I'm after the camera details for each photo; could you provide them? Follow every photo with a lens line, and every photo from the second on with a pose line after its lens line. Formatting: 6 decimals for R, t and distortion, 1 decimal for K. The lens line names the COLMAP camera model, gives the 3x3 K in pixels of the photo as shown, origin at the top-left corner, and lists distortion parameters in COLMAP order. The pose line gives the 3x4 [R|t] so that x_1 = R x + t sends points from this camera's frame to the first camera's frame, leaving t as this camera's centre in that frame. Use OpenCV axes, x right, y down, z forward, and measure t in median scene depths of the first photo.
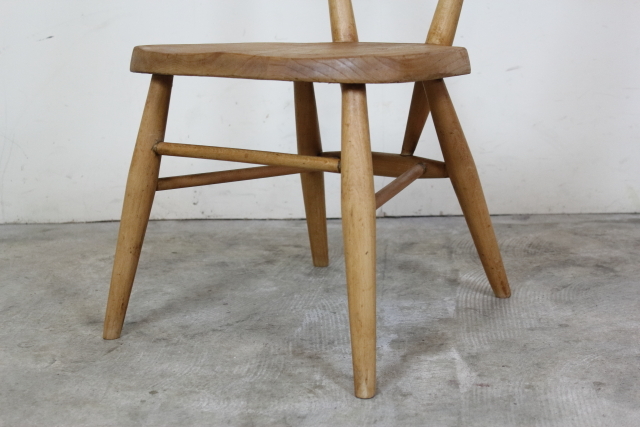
lens RADIAL K [[1224.4, 0, 324.3], [0, 1224.4, 209.1], [0, 0, 1]] dist [0.041027, 0.000000]
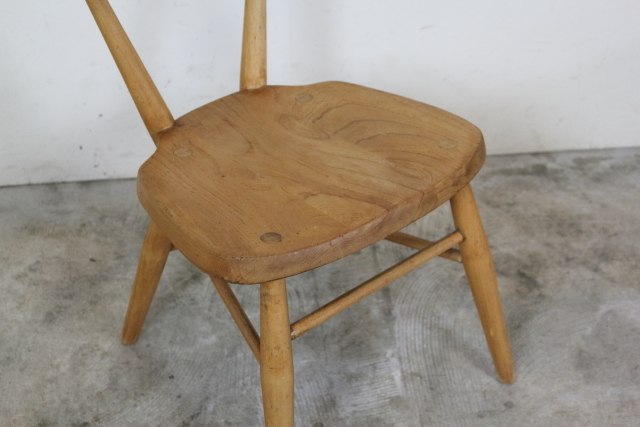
lens RADIAL K [[1147.7, 0, 321.7], [0, 1147.7, 211.9], [0, 0, 1]] dist [0.027019, 0.000000]
pose [[0.985061, -0.073658, 0.155661, -0.092018], [0.009598, 0.925987, 0.377434, -0.382302], [-0.171941, -0.370301, 0.912860, 0.169237]]
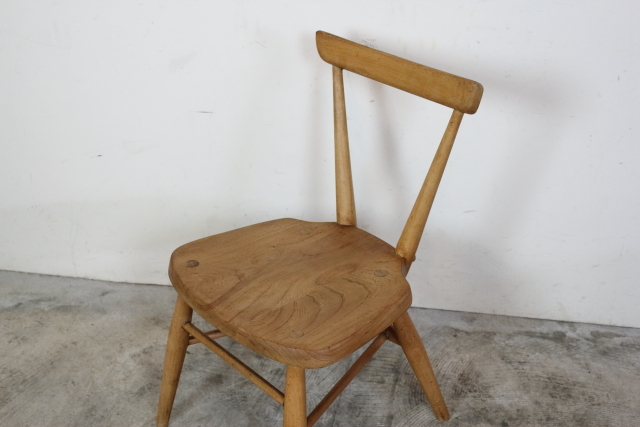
lens RADIAL K [[932.7, 0, 315.0], [0, 932.7, 215.5], [0, 0, 1]] dist [-0.022828, 0.000000]
pose [[0.990686, 0.069125, -0.117314, 0.132544], [-0.028942, 0.948771, 0.314636, -0.469363], [0.133053, -0.308310, 0.941935, 0.141693]]
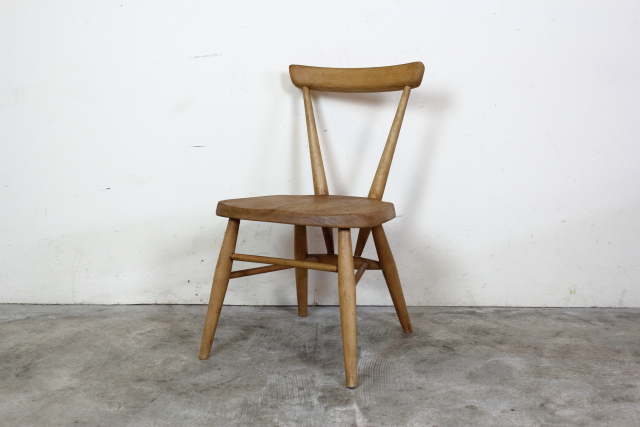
lens RADIAL K [[932.7, 0, 320.8], [0, 932.7, 214.2], [0, 0, 1]] dist [-0.022828, 0.000000]
pose [[0.998235, 0.024450, 0.054128, -0.016490], [-0.022719, 0.999218, -0.032370, -0.090314], [-0.054877, 0.031084, 0.998009, -0.260757]]
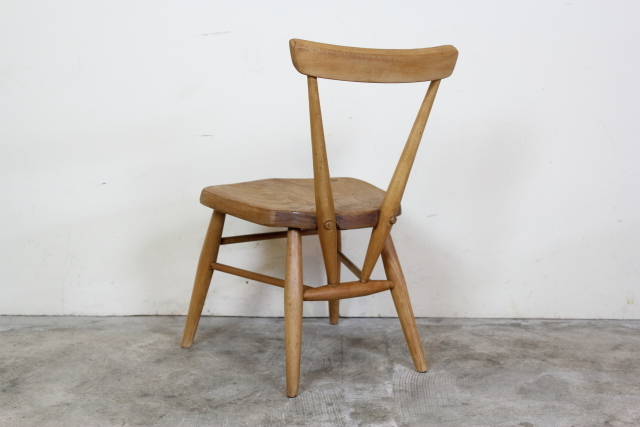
lens RADIAL K [[1047.1, 0, 319.8], [0, 1047.1, 211.9], [0, 0, 1]] dist [0.002965, 0.000000]
pose [[0.998106, 0.026927, 0.055315, -0.051946], [-0.023663, 0.997987, -0.058842, -0.052723], [-0.056788, 0.057421, 0.996734, -0.244837]]
